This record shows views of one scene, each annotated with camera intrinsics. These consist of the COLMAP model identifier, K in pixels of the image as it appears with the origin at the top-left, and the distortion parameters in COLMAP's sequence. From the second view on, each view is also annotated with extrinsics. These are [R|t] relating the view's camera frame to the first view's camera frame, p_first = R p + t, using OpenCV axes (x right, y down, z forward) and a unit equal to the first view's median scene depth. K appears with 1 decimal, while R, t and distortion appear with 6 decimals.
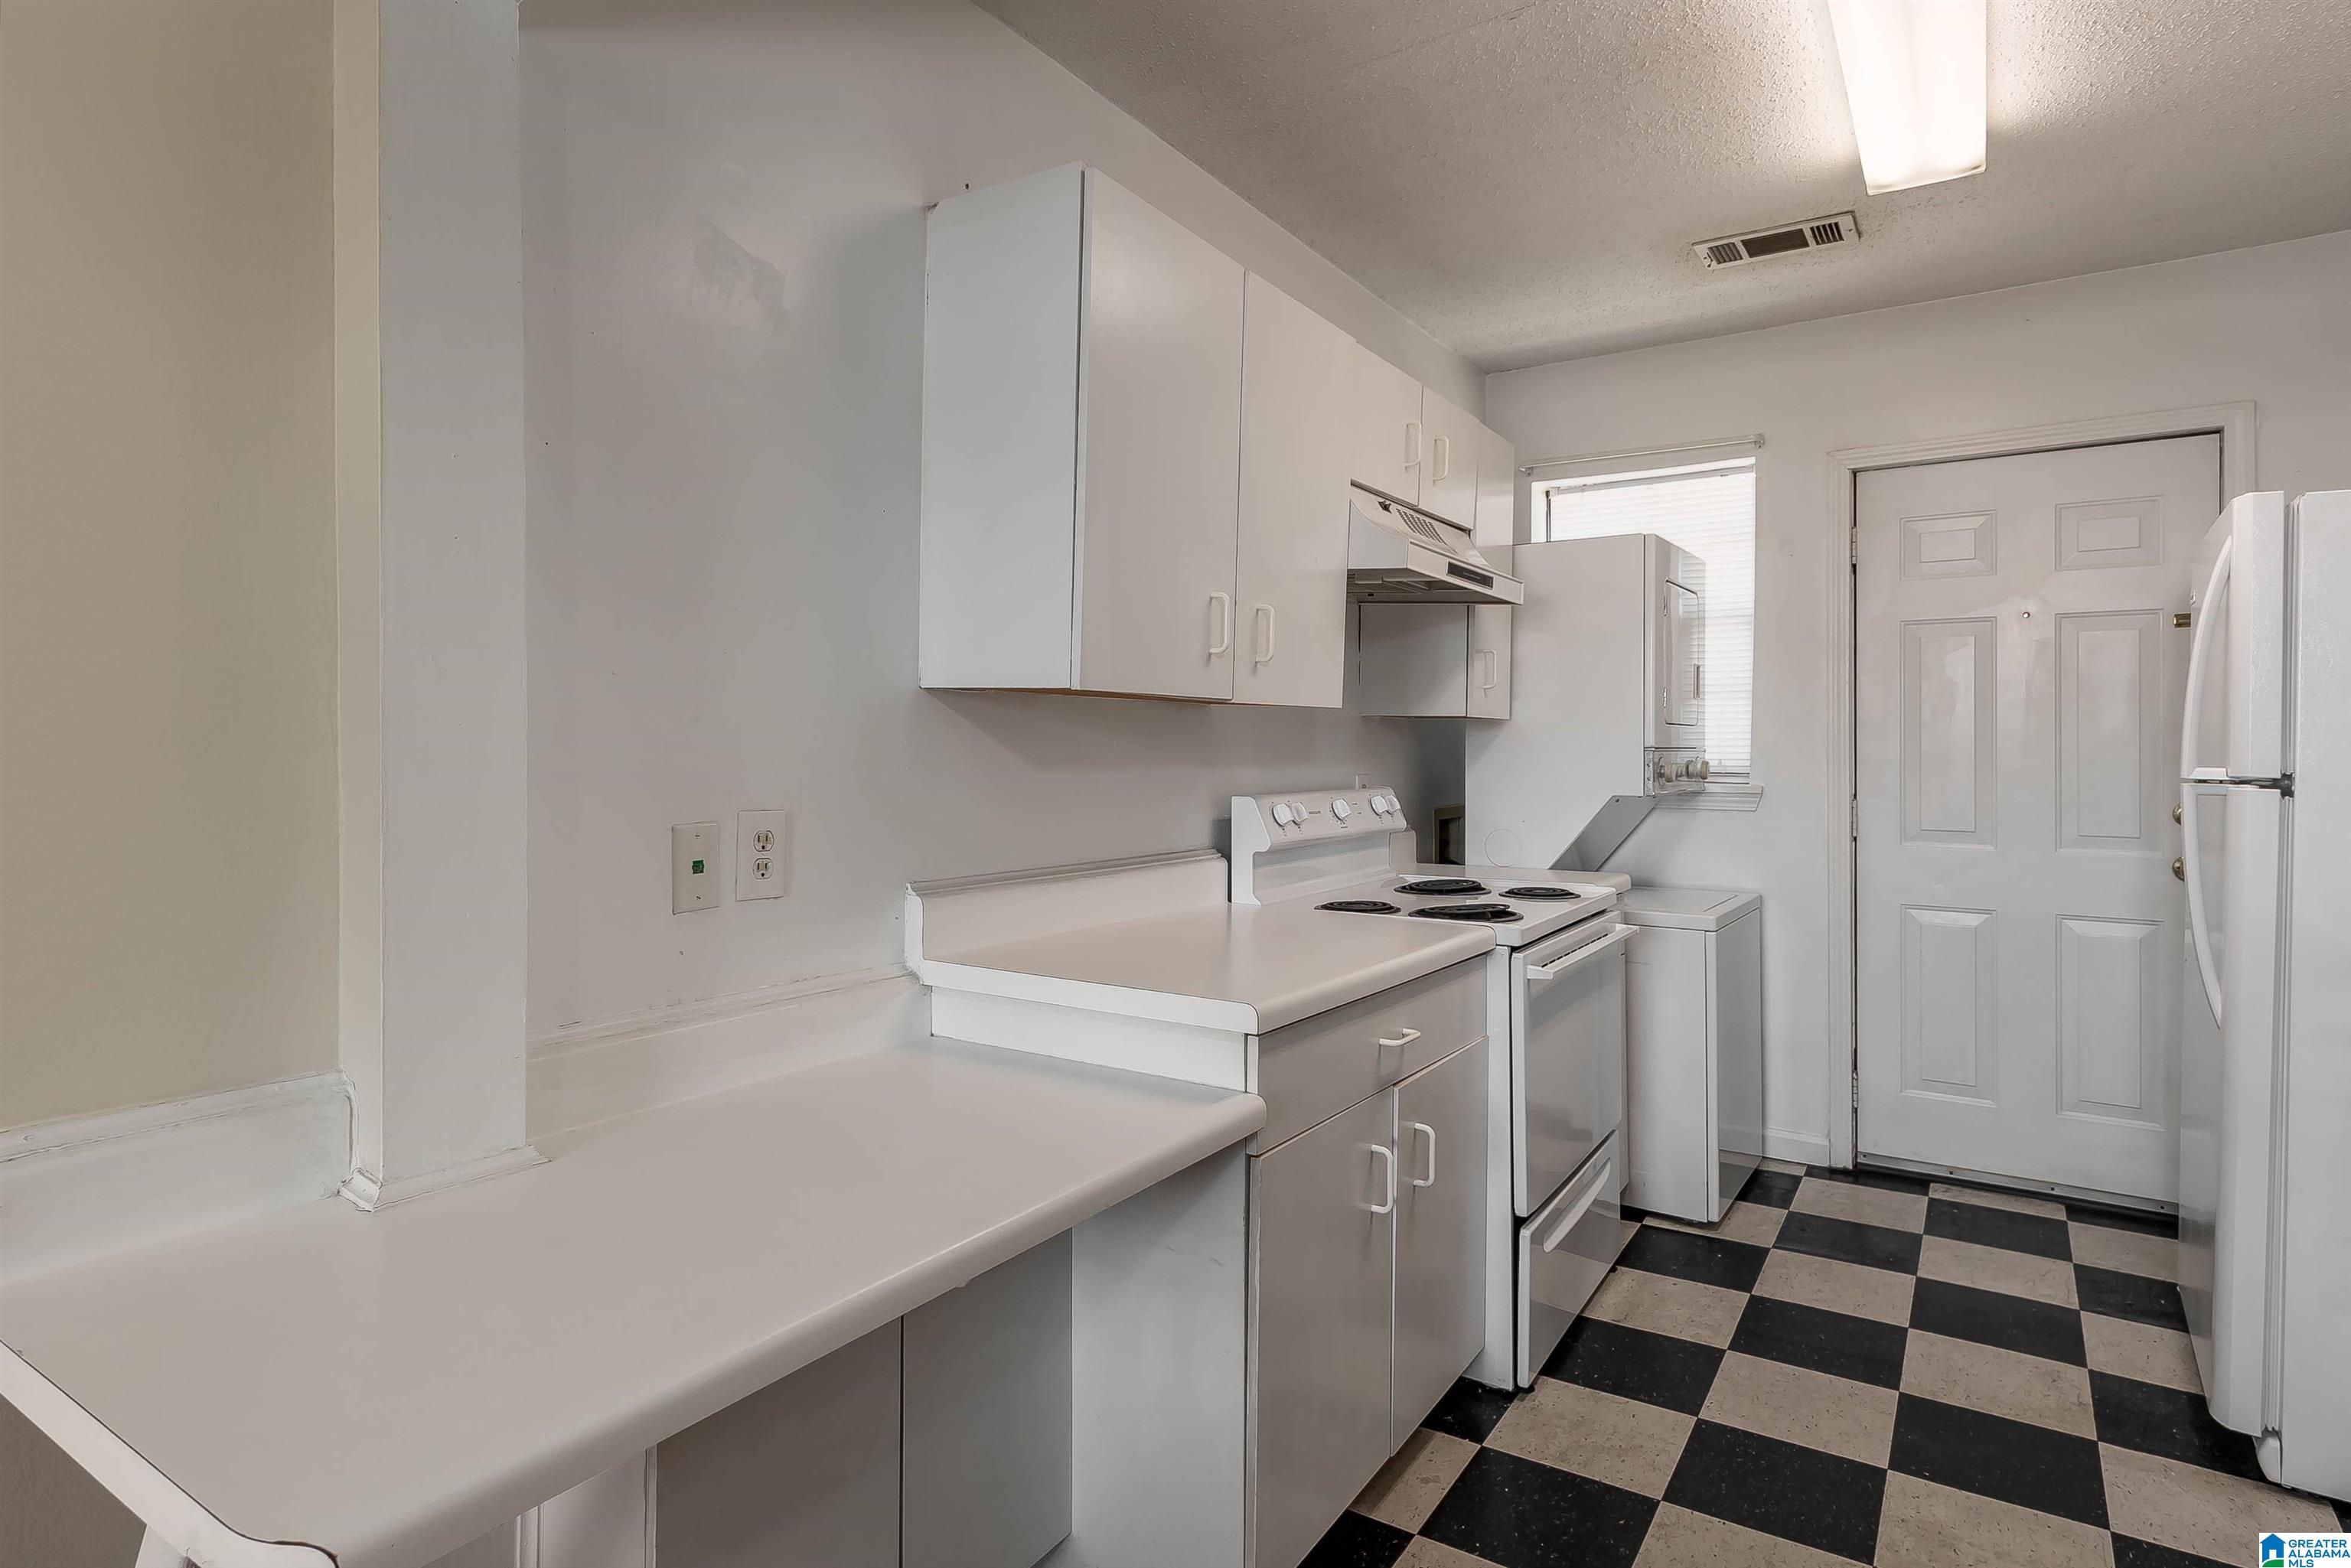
lens RADIAL K [[1235.9, 0, 1182.8], [0, 1235.9, 741.4], [0, 0, 1]] dist [0.010241, 0.005680]
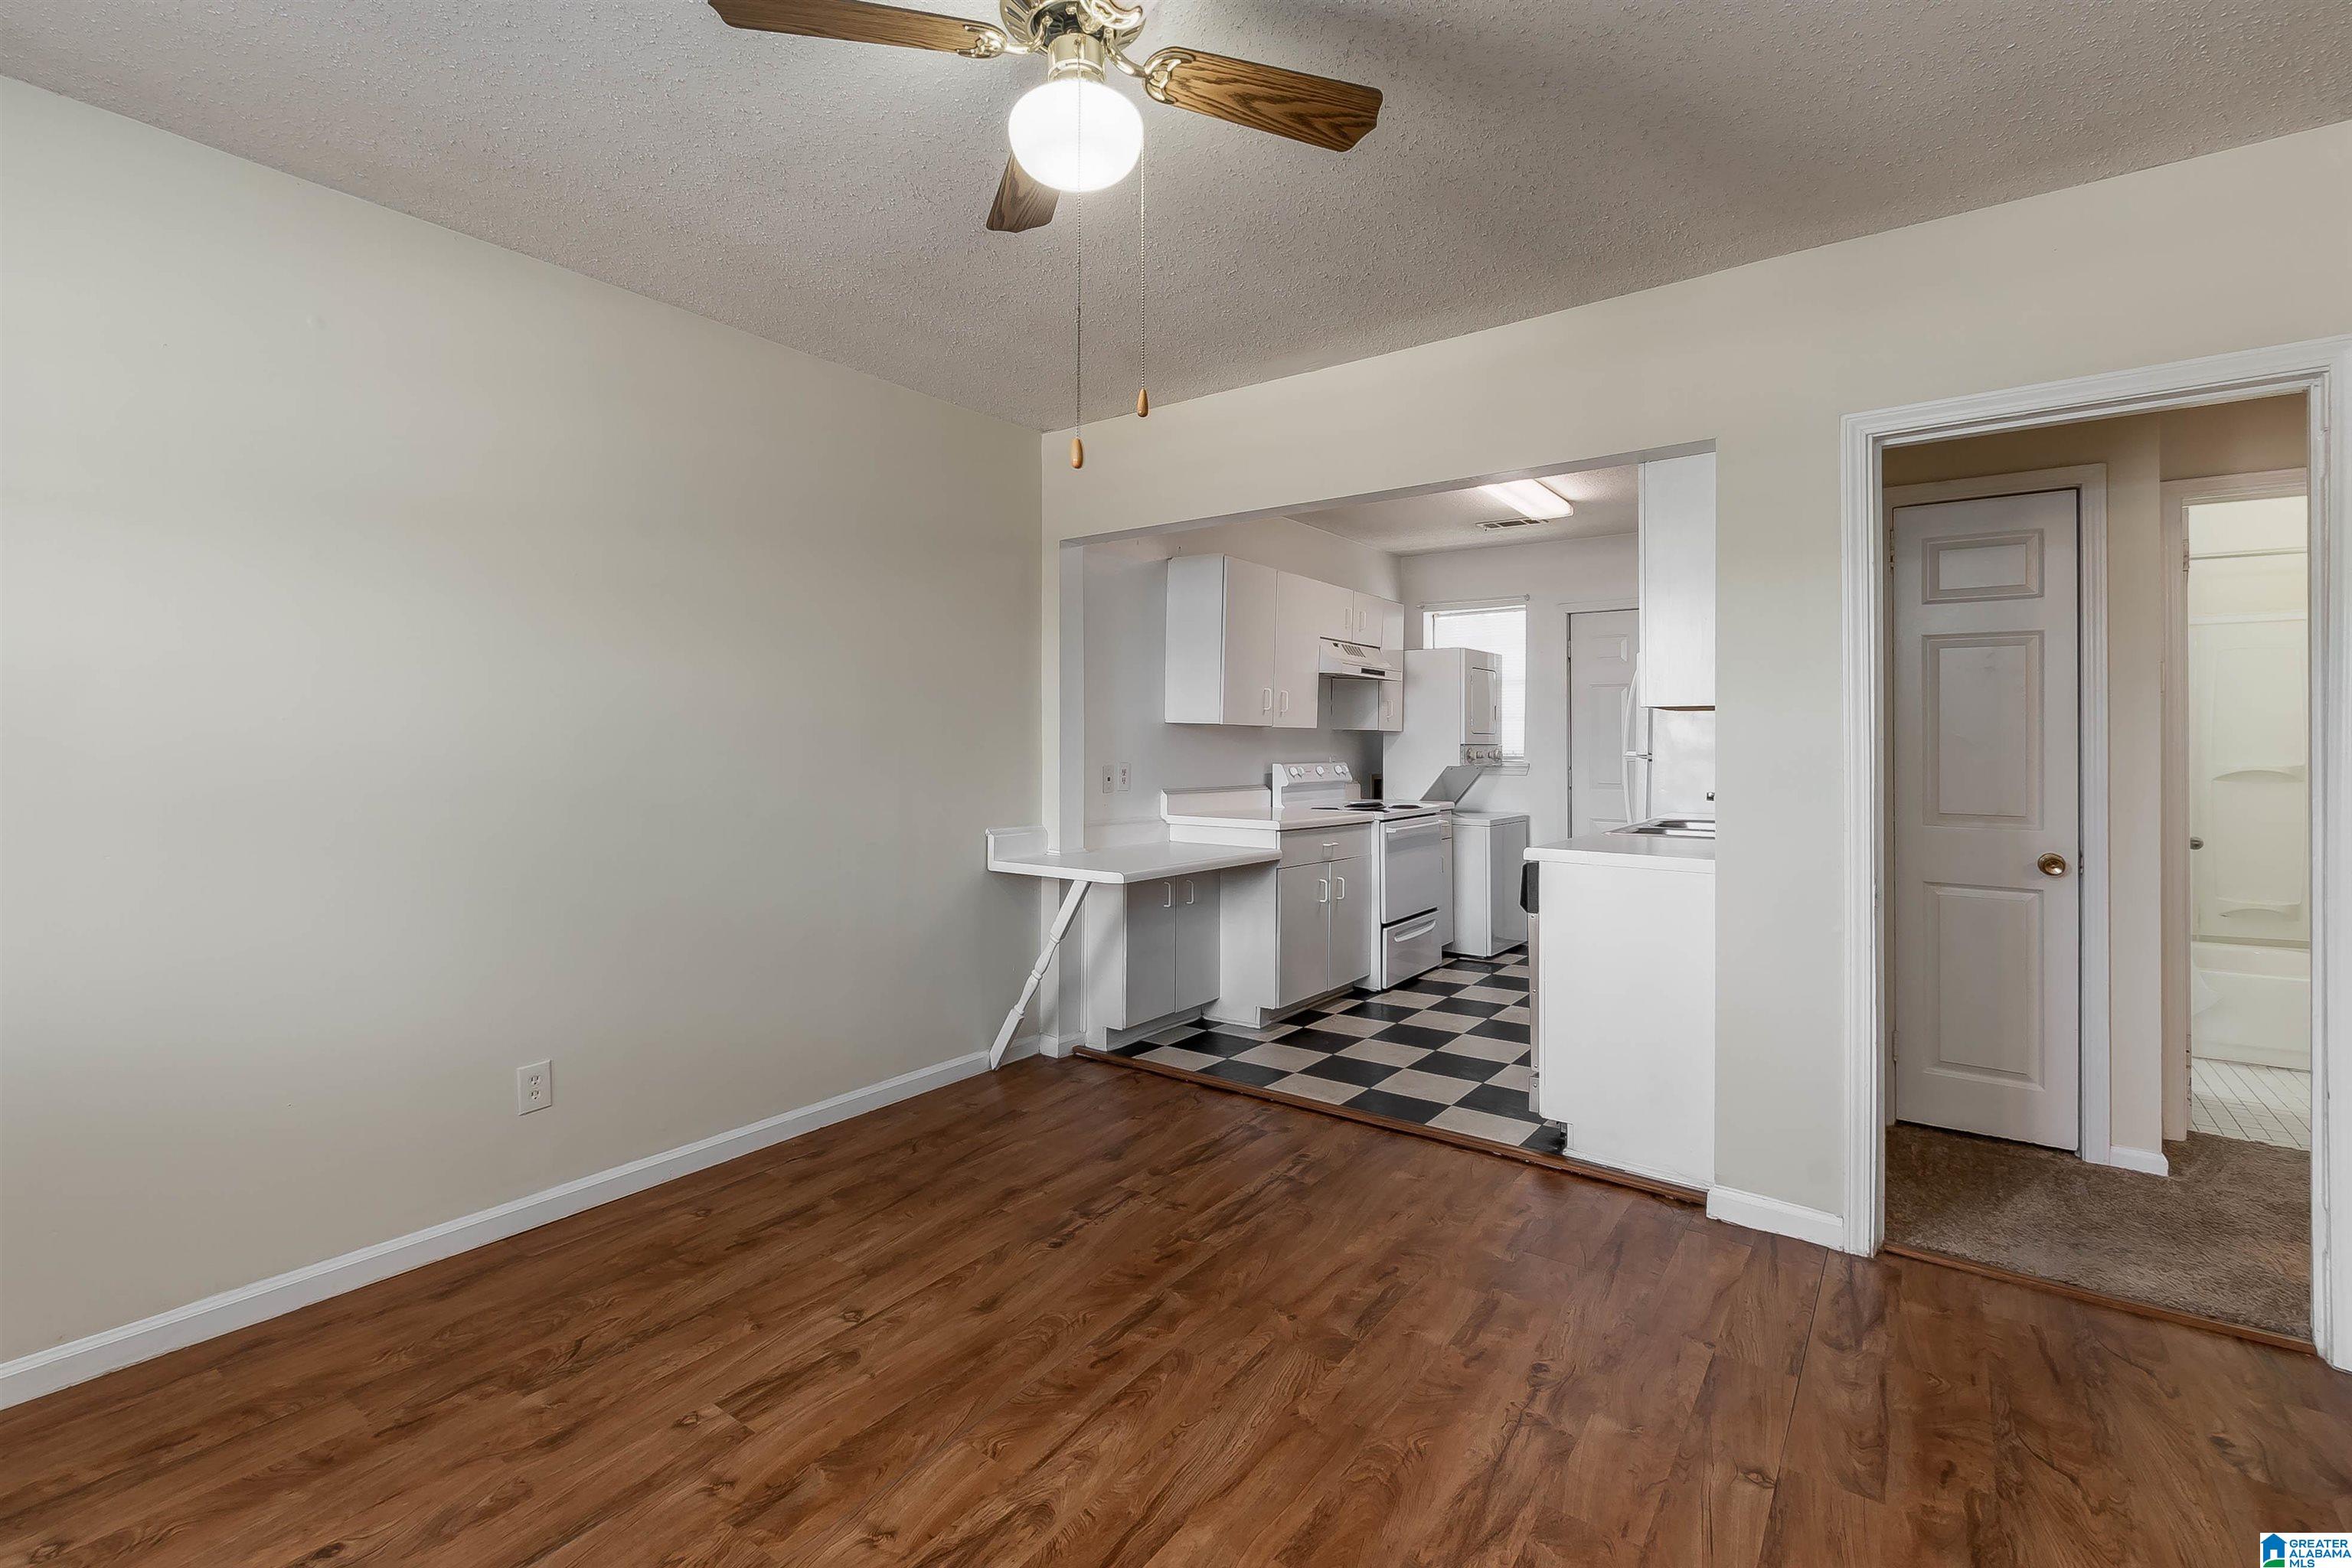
lens RADIAL K [[1080.8, 0, 1168.7], [0, 1080.8, 715.4], [0, 0, 1]] dist [0.002803, -0.000423]
pose [[0.998445, 0.000418, -0.055752, -0.046548], [-0.001806, 0.999689, -0.024859, 0.002522], [0.055724, 0.024921, 0.998135, -1.151872]]
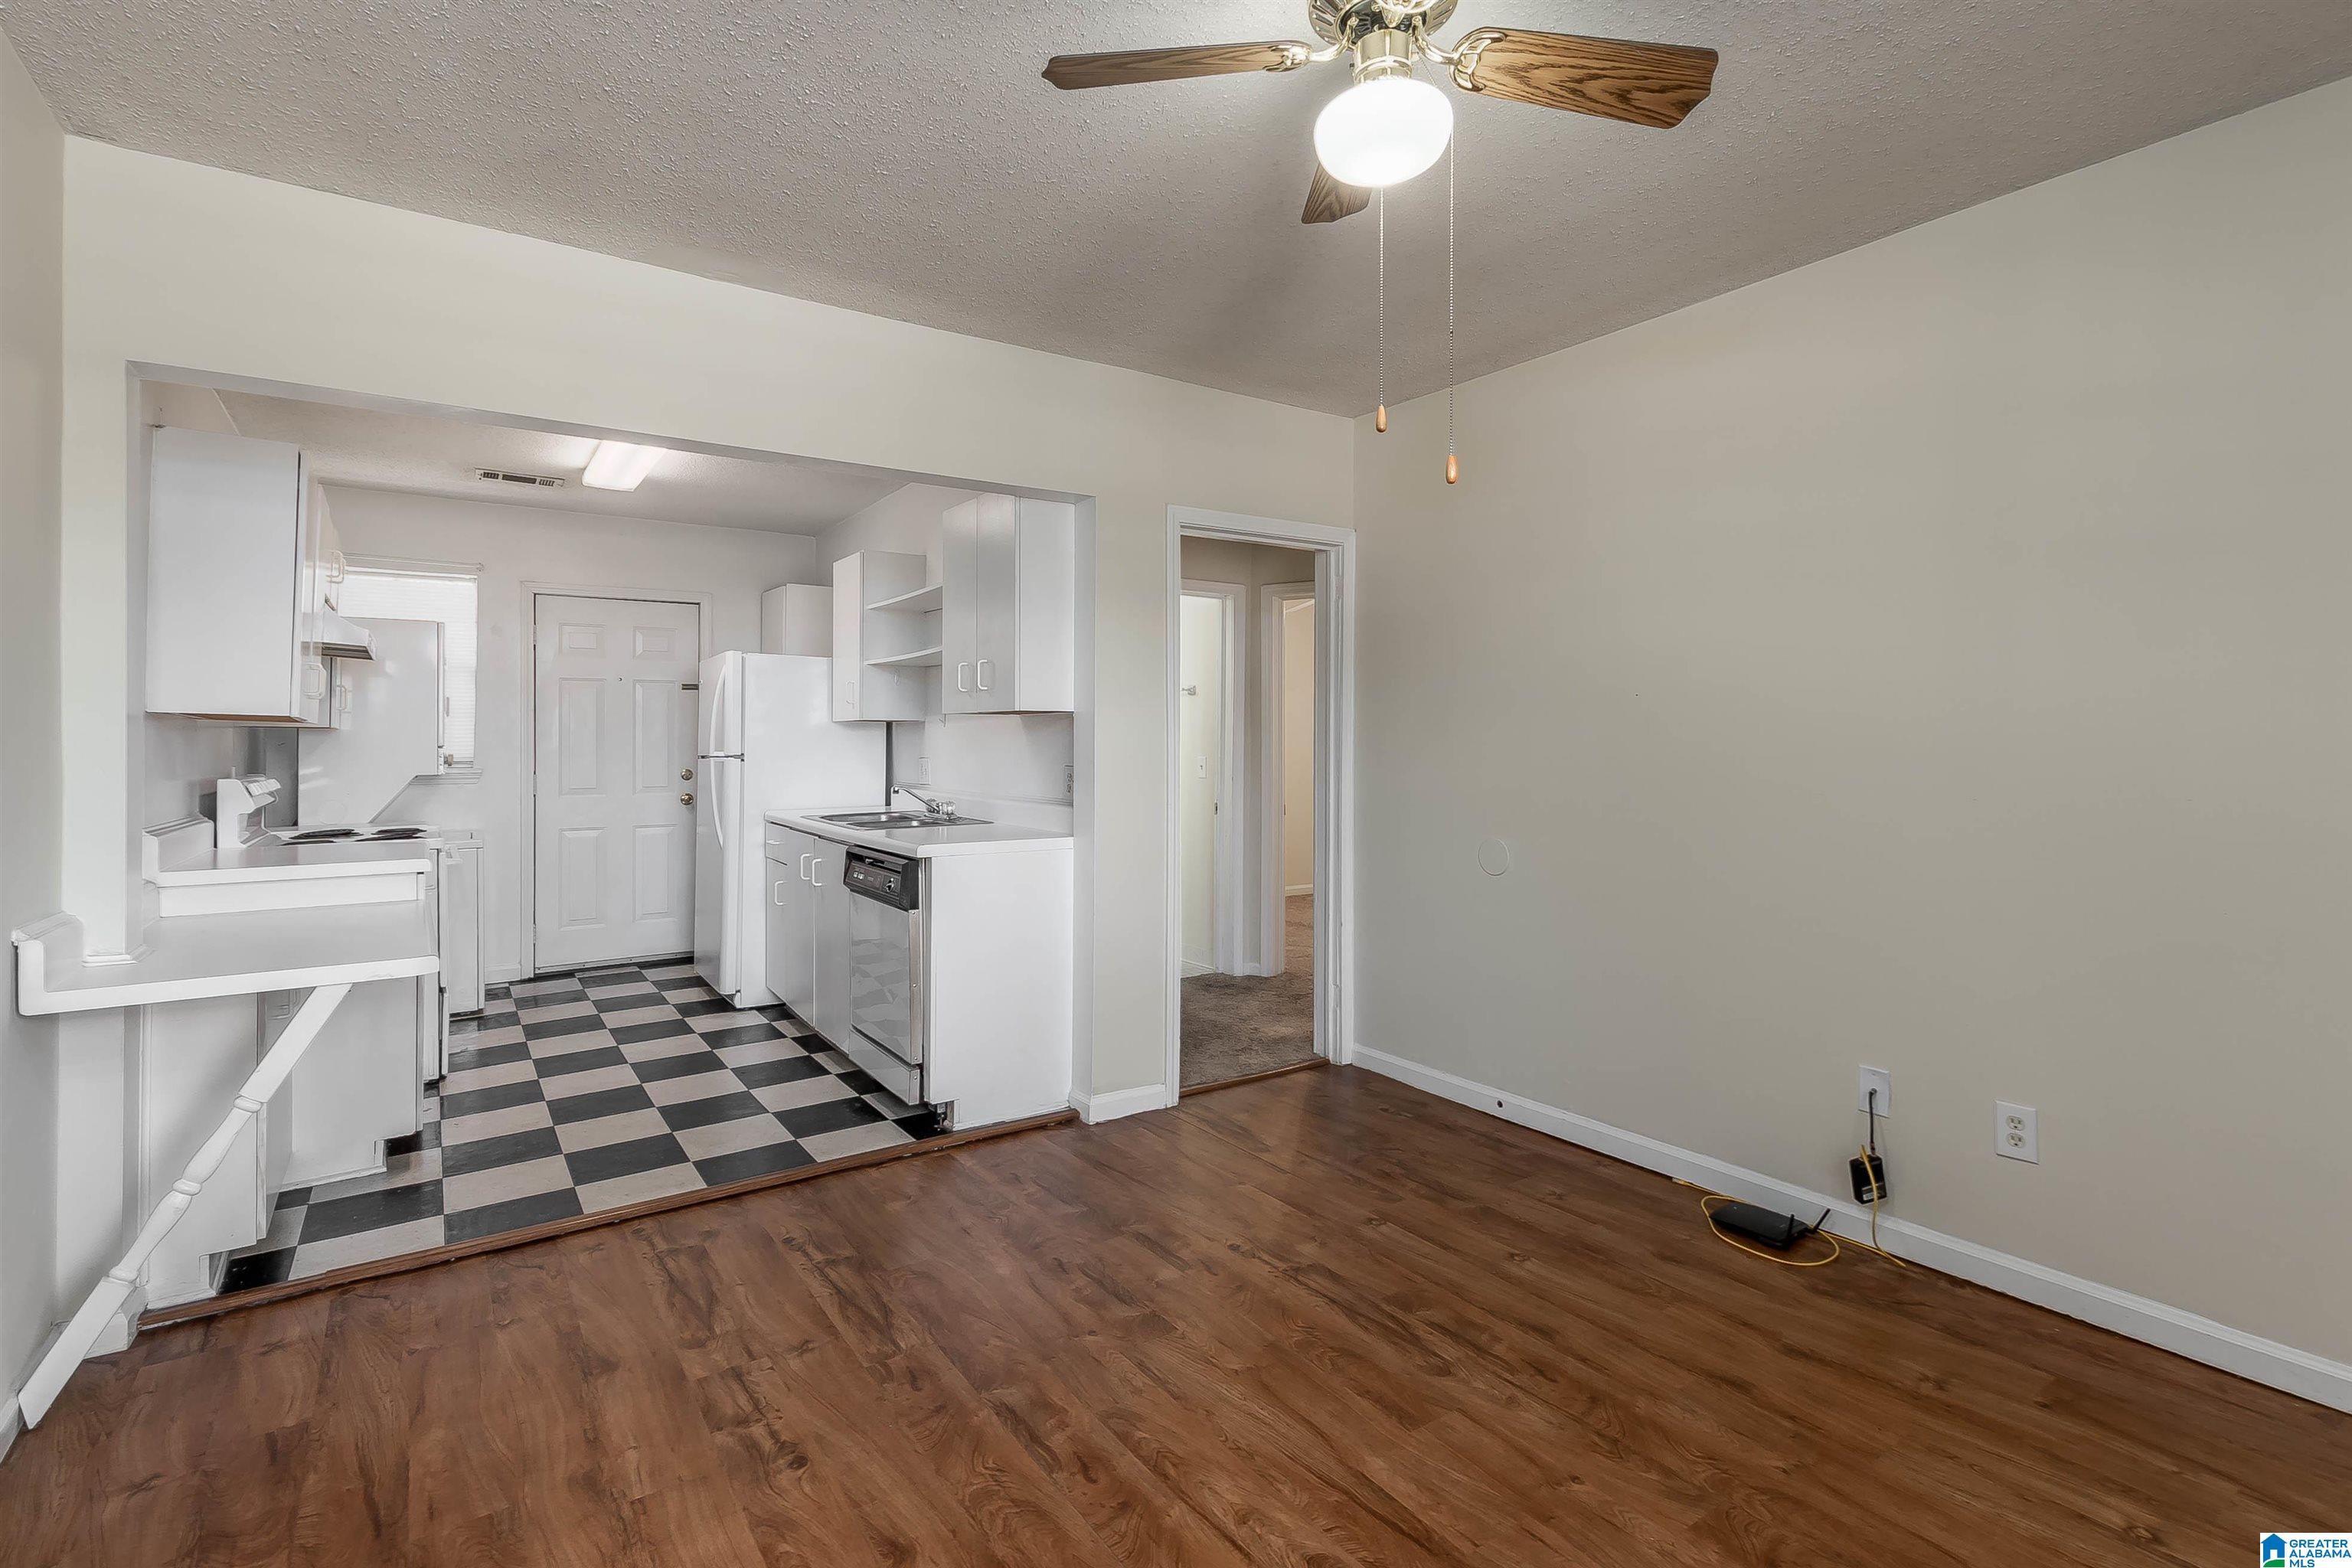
lens RADIAL K [[1080.8, 0, 1193.7], [0, 1080.8, 740.5], [0, 0, 1]] dist [0.002803, -0.000423]
pose [[0.365052, -0.003612, 0.930980, -0.778999], [0.002014, 0.999993, 0.003090, -0.006313], [-0.930985, 0.000747, 0.365056, -0.639341]]
